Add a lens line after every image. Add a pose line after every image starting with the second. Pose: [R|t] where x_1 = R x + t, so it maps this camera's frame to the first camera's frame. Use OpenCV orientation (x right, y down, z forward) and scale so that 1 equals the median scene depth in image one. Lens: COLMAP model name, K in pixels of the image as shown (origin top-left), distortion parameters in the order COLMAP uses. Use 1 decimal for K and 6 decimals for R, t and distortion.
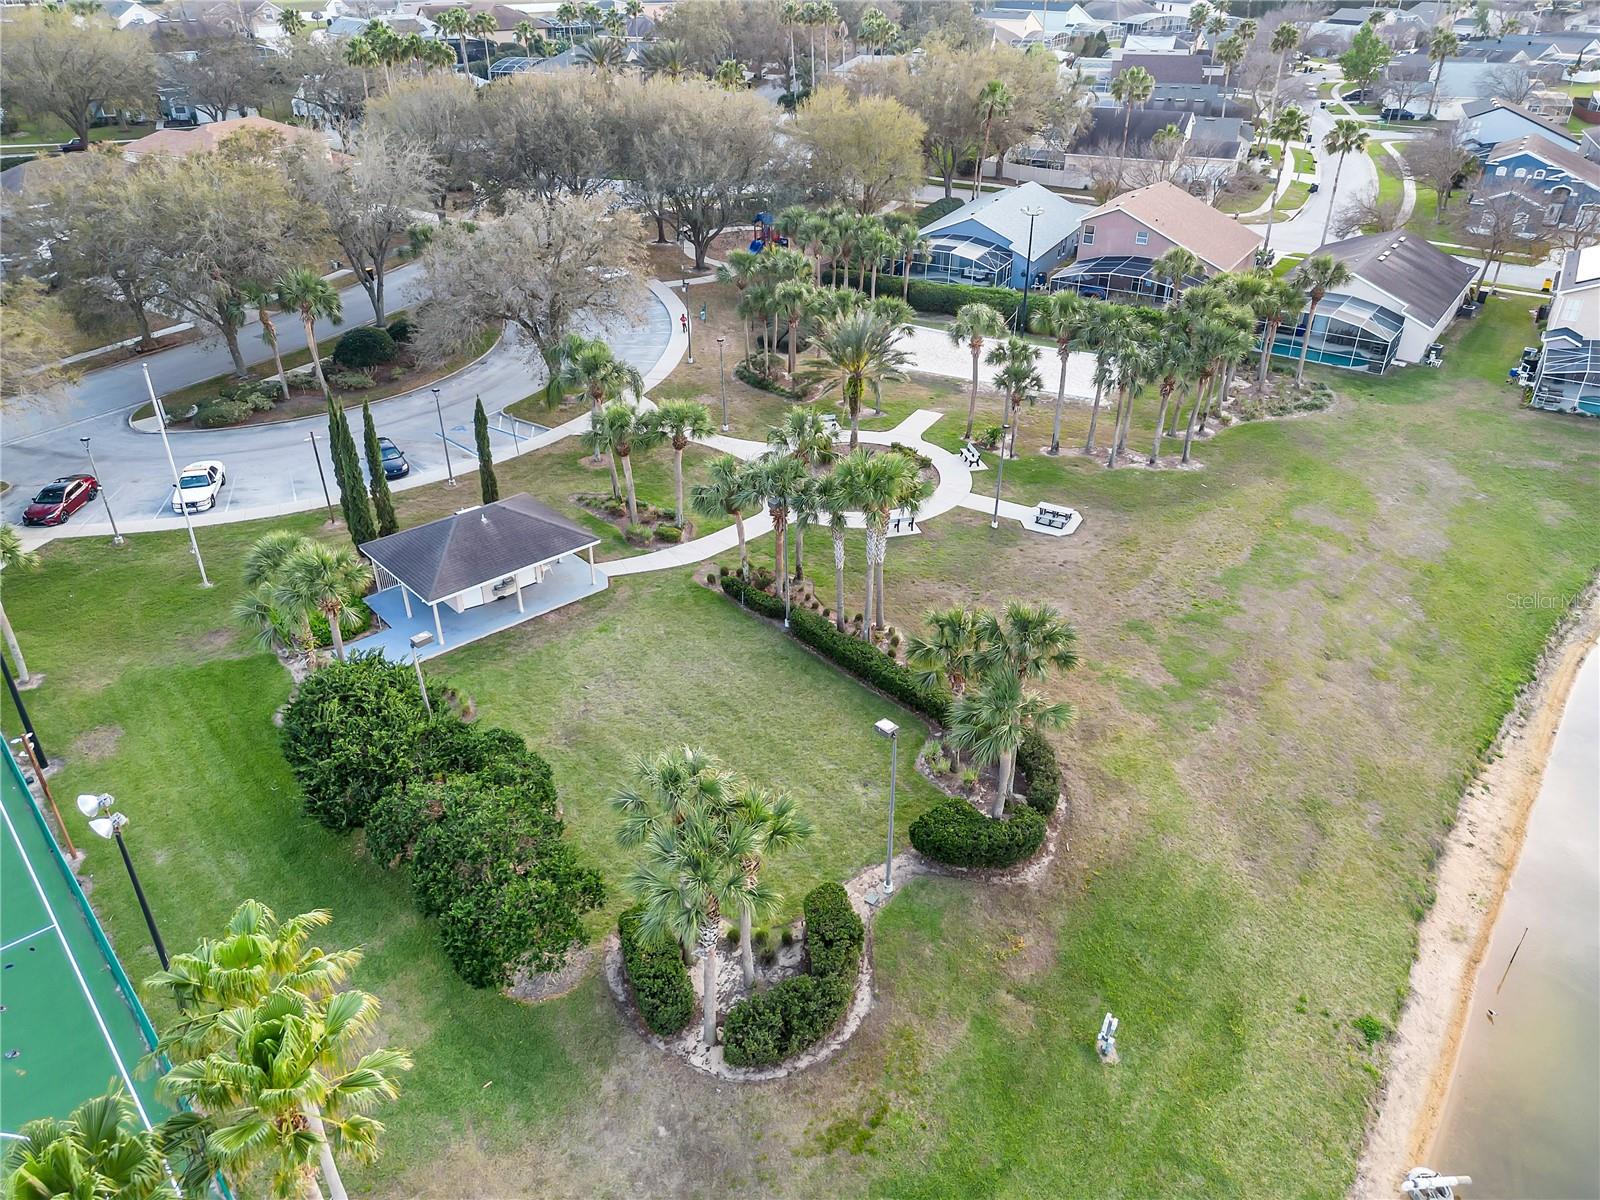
lens RADIAL K [[1138.2, 0, 800.0], [0, 1138.2, 600.0], [0, 0, 1]] dist [0.111951, -0.126890]
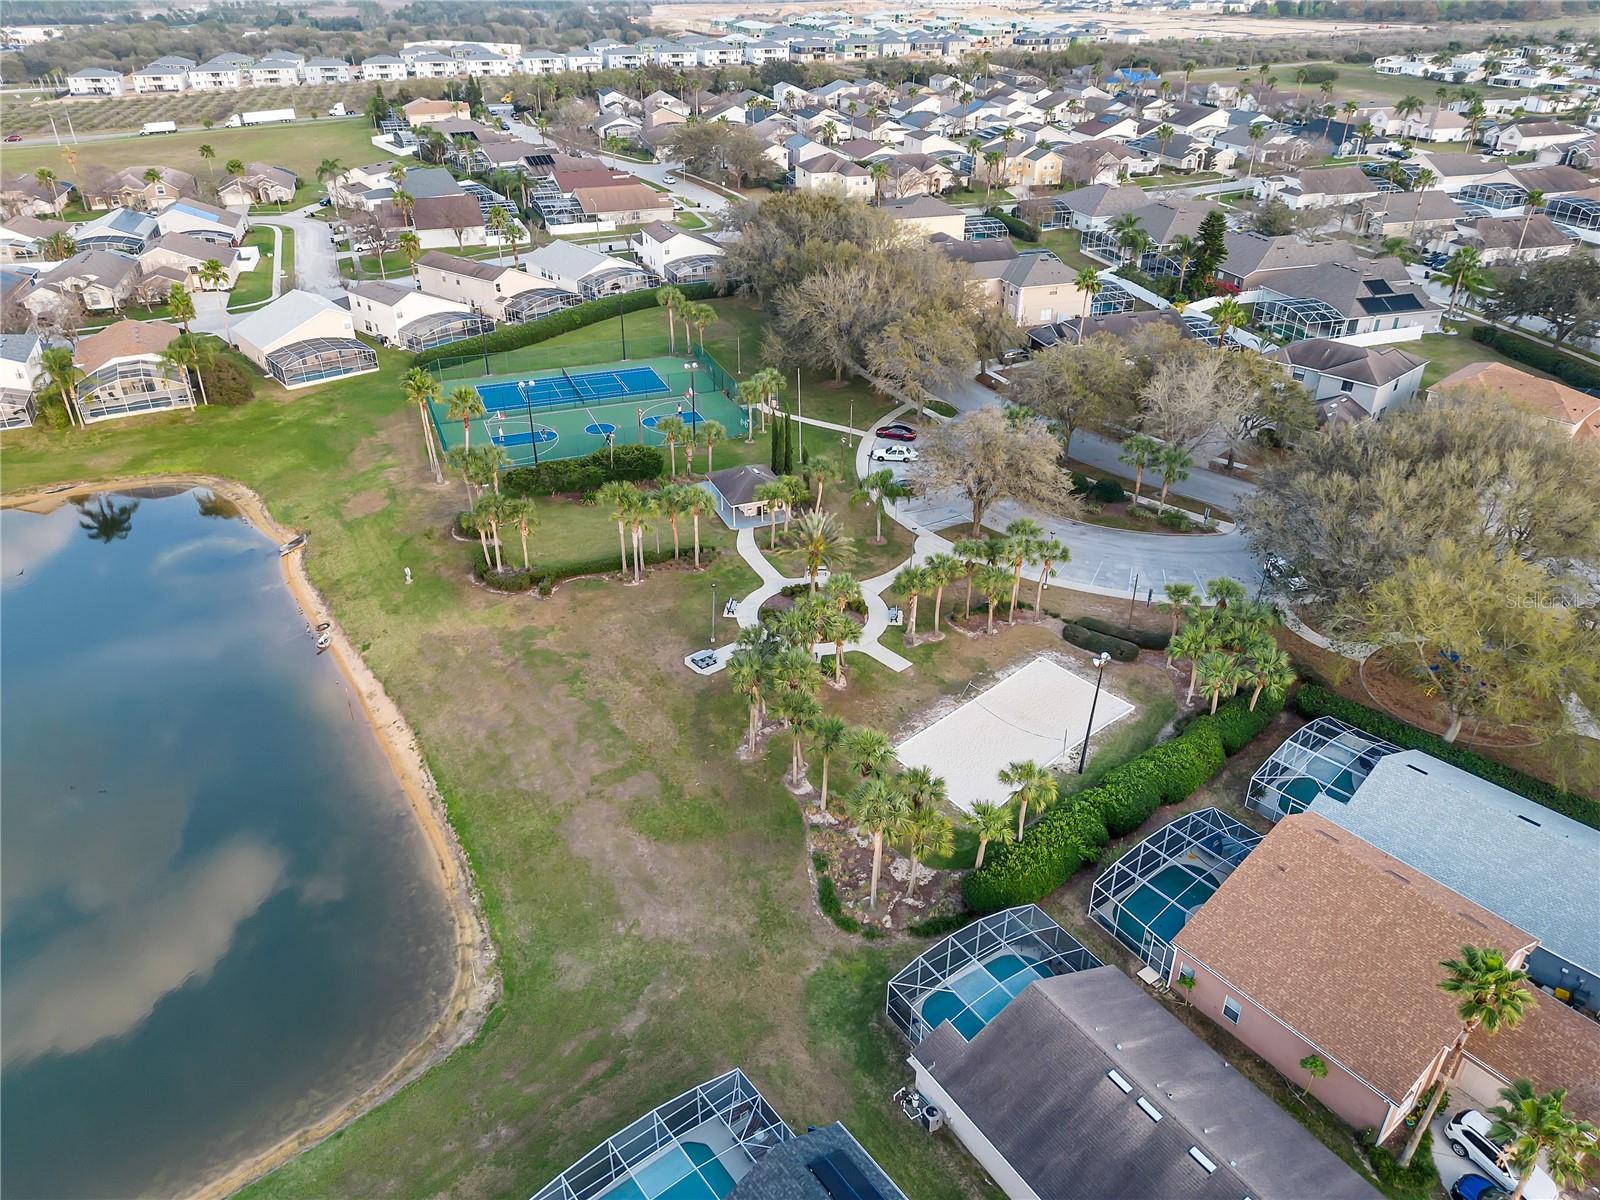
lens RADIAL K [[1138.2, 0, 800.0], [0, 1138.2, 600.0], [0, 0, 1]] dist [0.111951, -0.126890]
pose [[-0.364415, 0.448190, -0.816289, 1.269307], [-0.476719, 0.663213, 0.576964, -0.979635], [0.799963, 0.599395, -0.028024, 1.013151]]
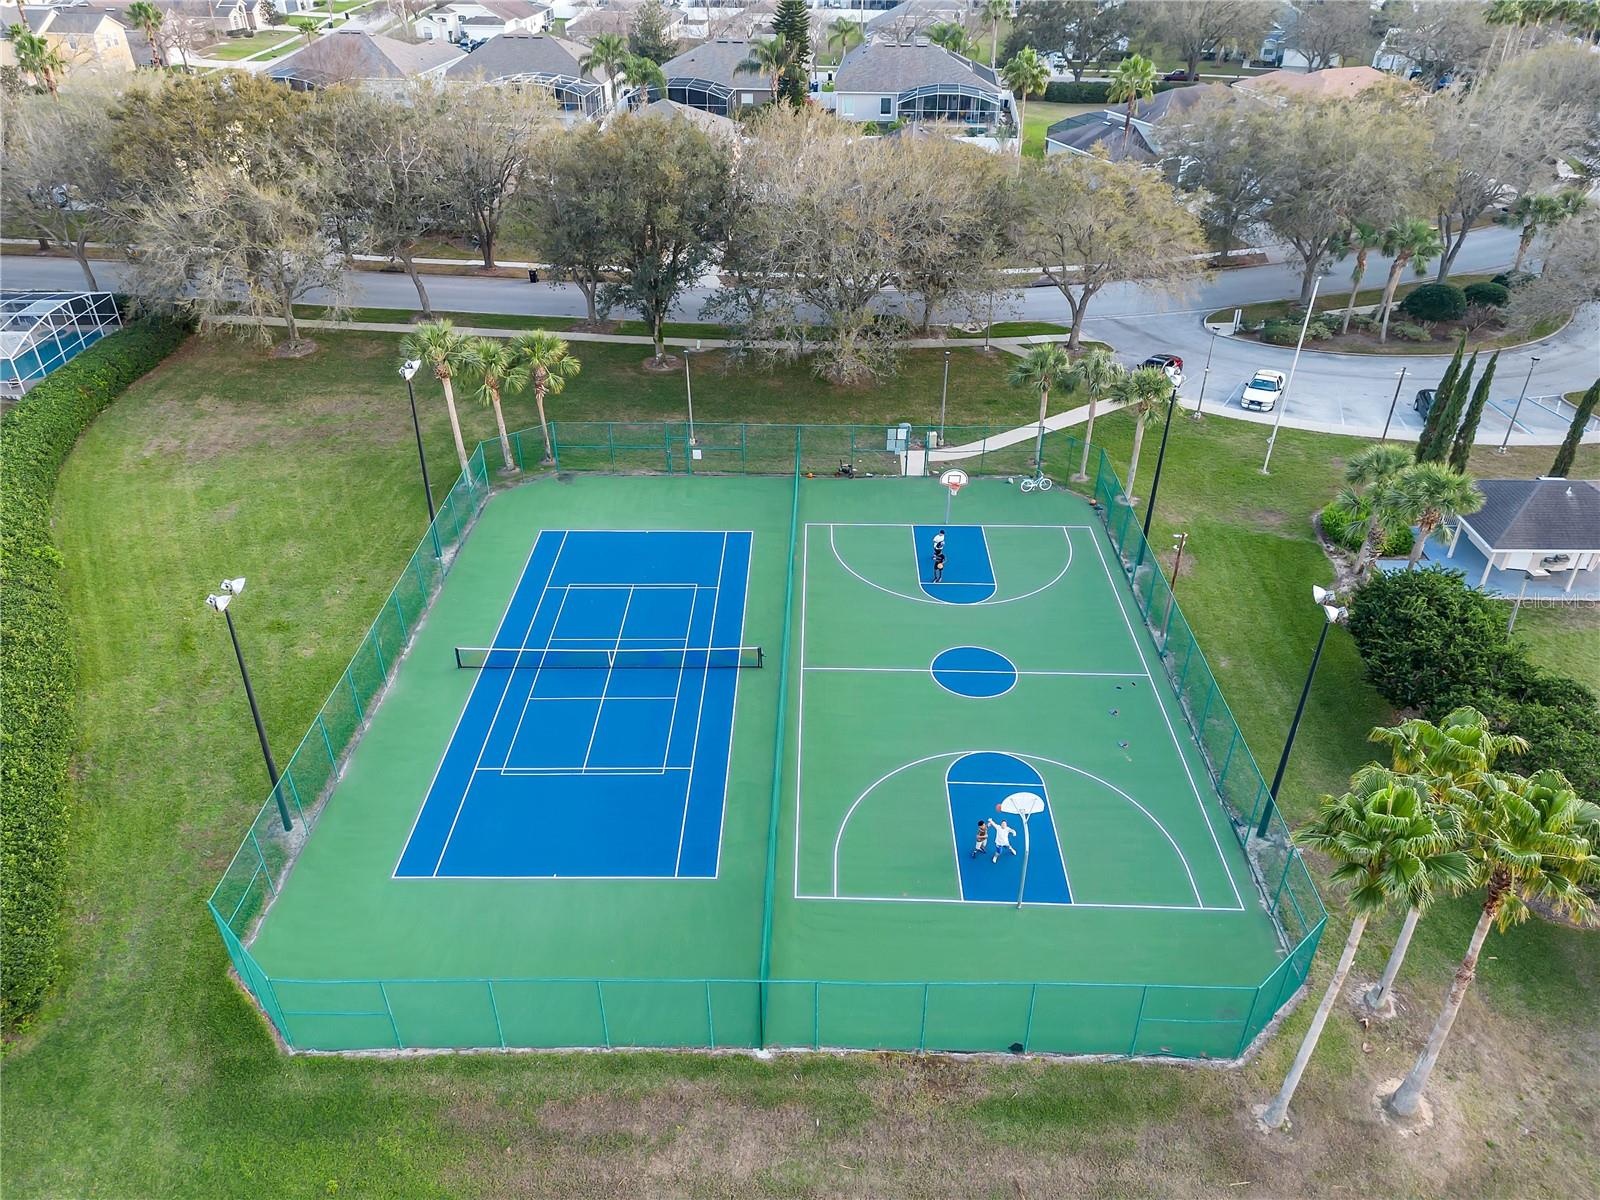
lens RADIAL K [[1138.2, 0, 800.0], [0, 1138.2, 600.0], [0, 0, 1]] dist [0.111951, -0.126890]
pose [[0.731975, 0.372759, -0.570319, -0.129059], [-0.351323, 0.923698, 0.152822, 0.083704], [0.583768, 0.088505, 0.807082, -0.178916]]
